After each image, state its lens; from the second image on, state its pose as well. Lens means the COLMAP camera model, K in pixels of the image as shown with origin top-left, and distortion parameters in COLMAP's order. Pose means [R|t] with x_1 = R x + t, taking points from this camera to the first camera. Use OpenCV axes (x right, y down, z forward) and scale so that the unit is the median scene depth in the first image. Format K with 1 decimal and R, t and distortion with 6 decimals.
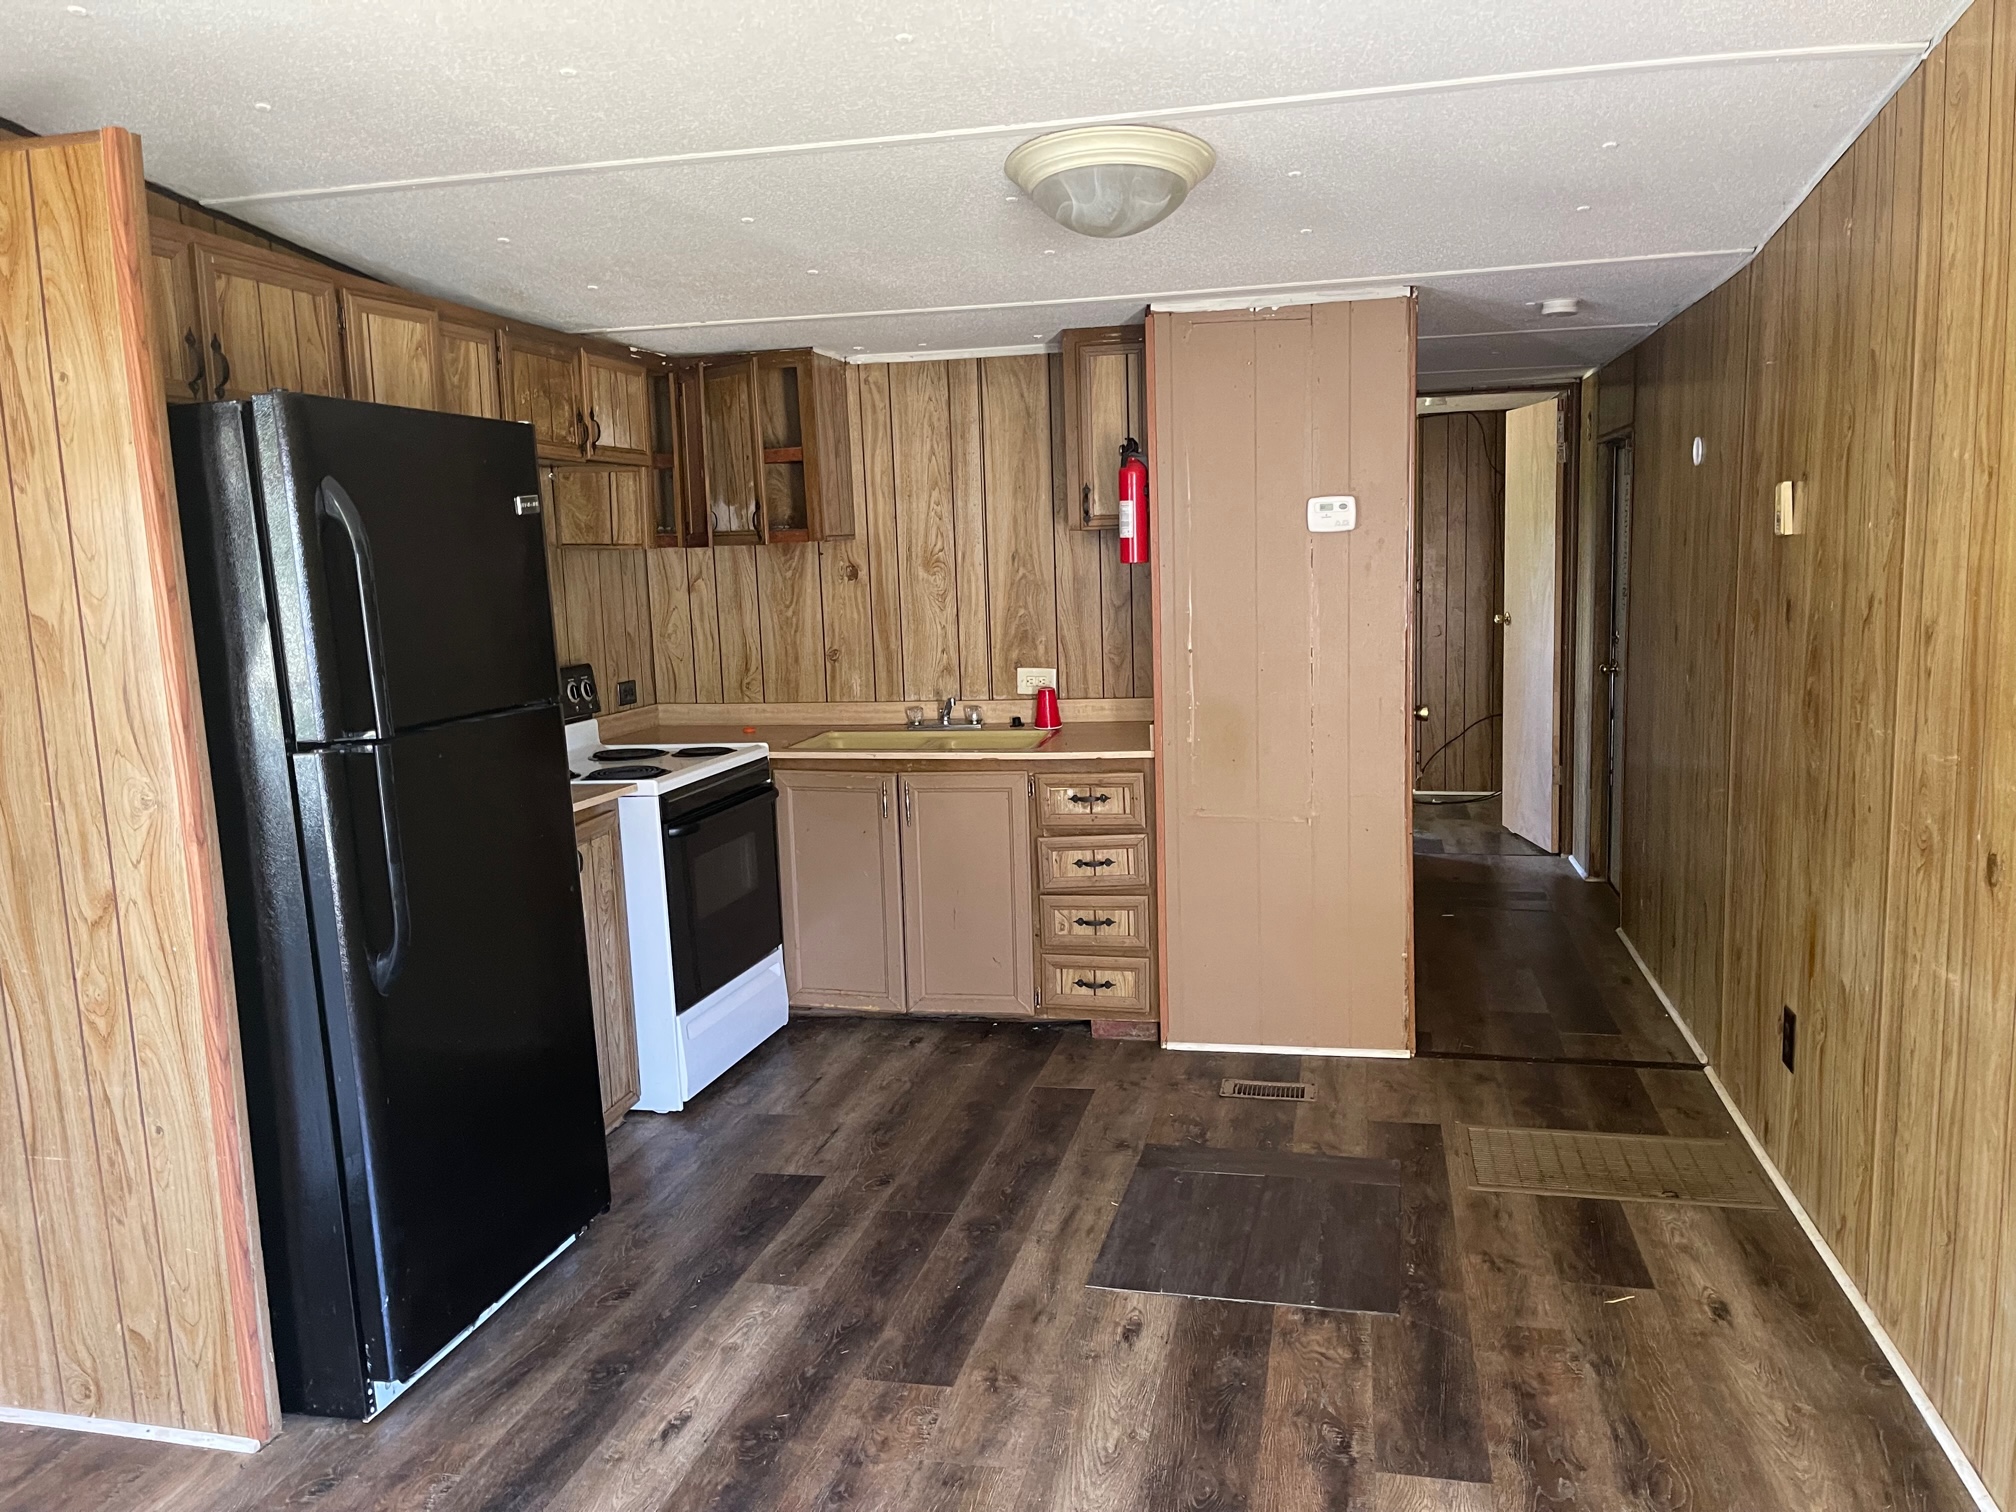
lens RADIAL K [[1537.3, 0, 1003.8], [0, 1537.3, 763.6], [0, 0, 1]] dist [0.050036, -0.026650]
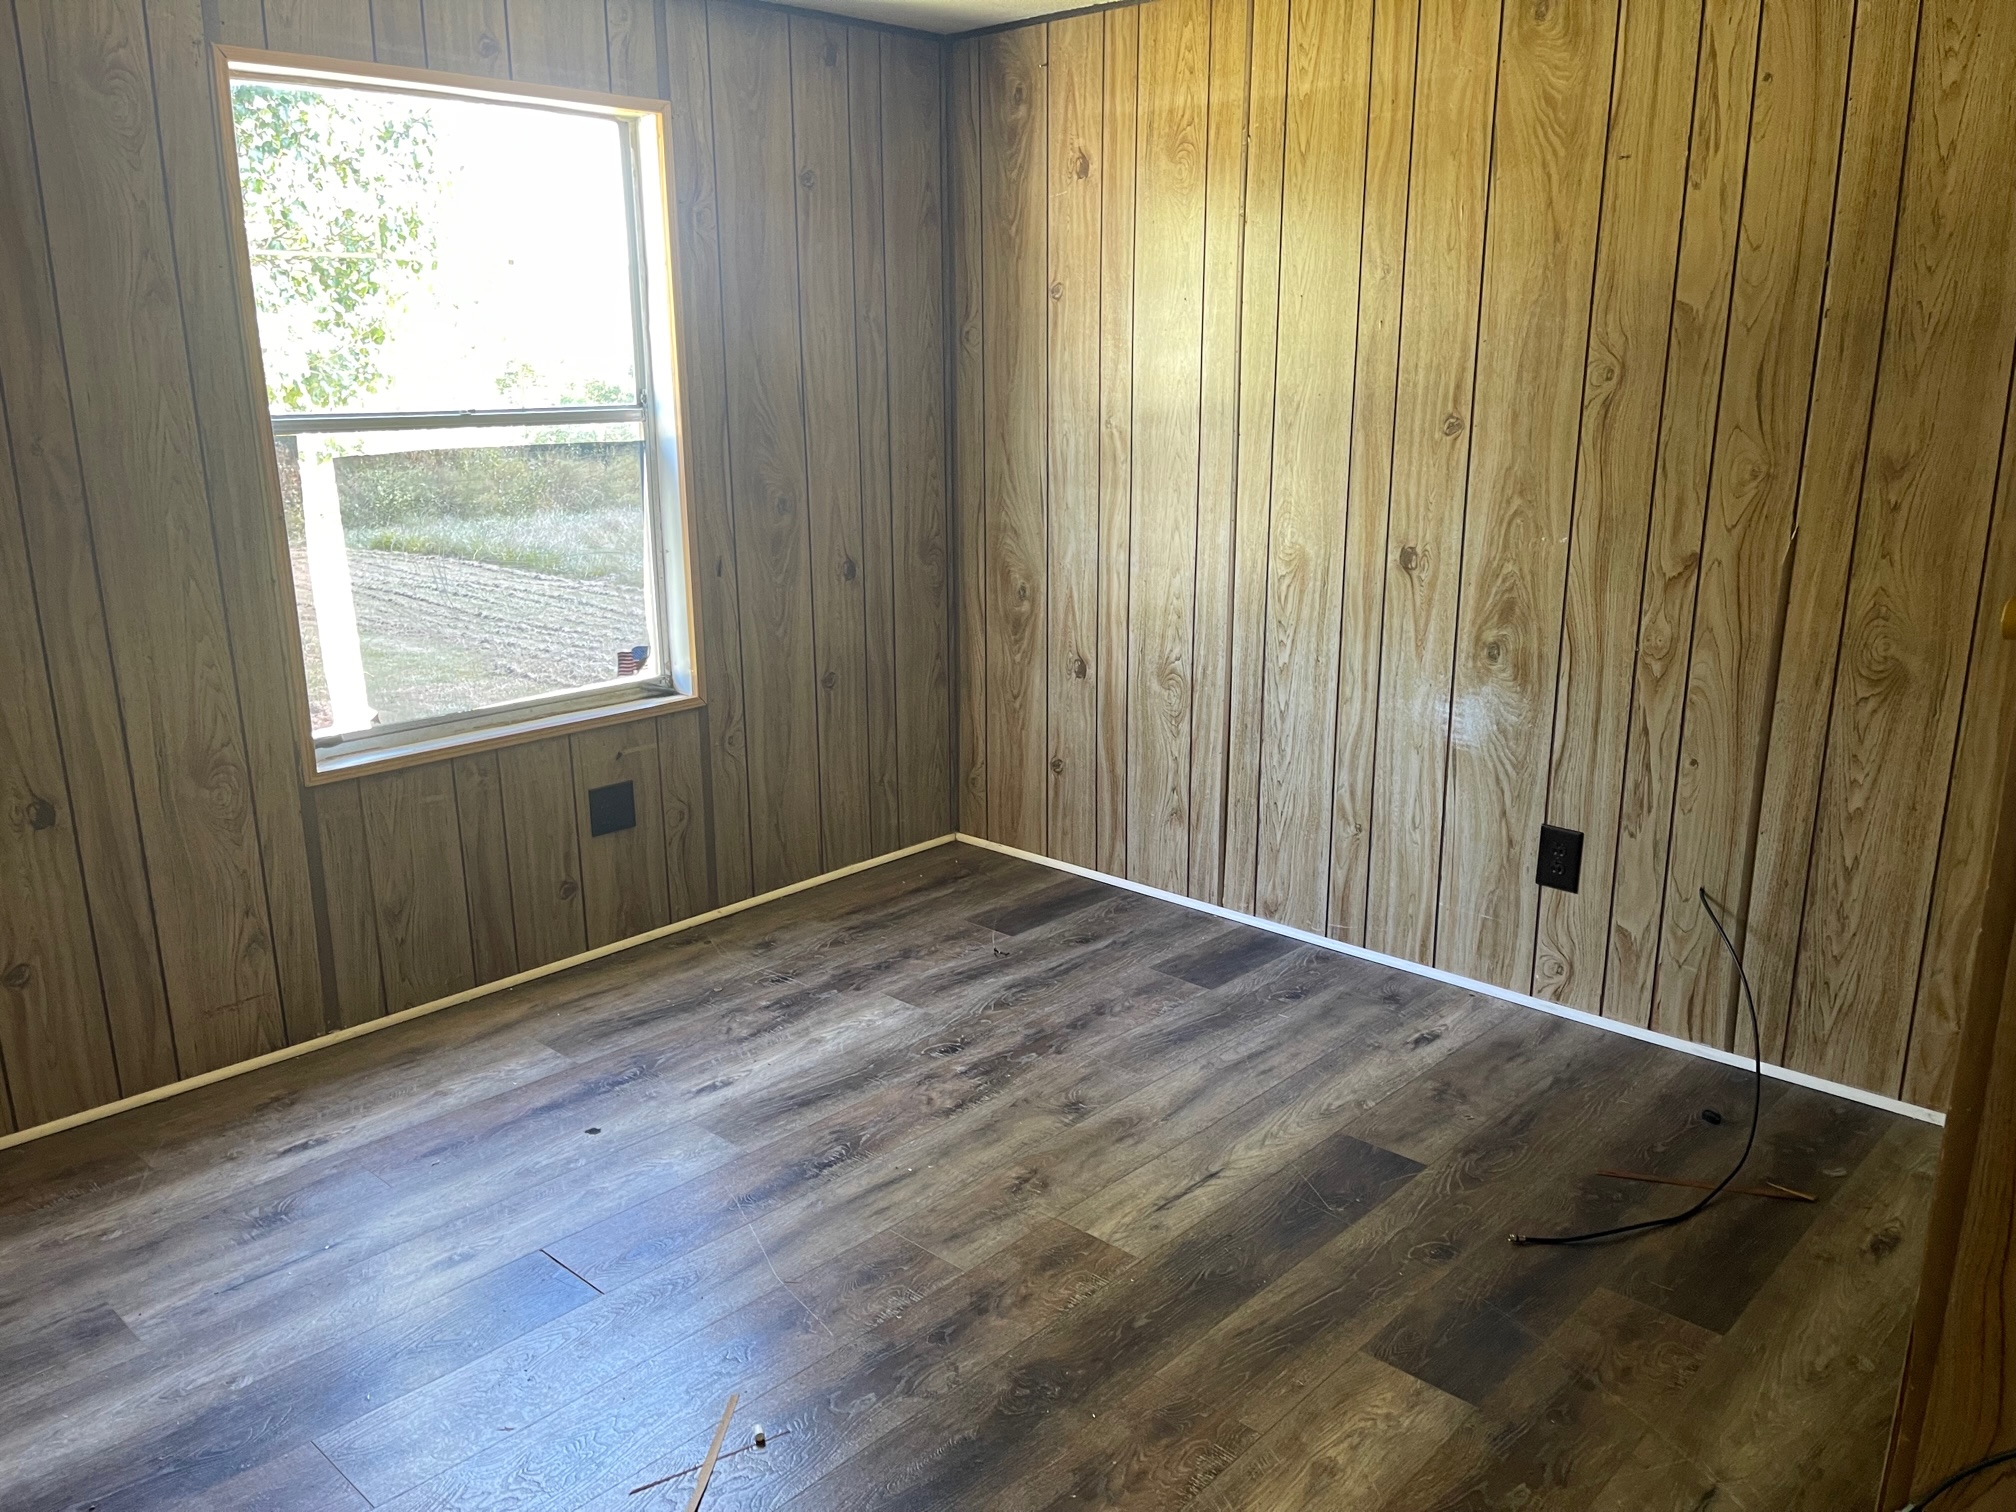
lens RADIAL K [[1537.3, 0, 1019.5], [0, 1537.3, 753.8], [0, 0, 1]] dist [0.050036, -0.026650]
pose [[0.886235, 0.153690, -0.436998, -0.471655], [-0.097625, 0.984137, 0.148132, 0.103358], [0.452832, -0.088618, 0.887181, -0.243229]]
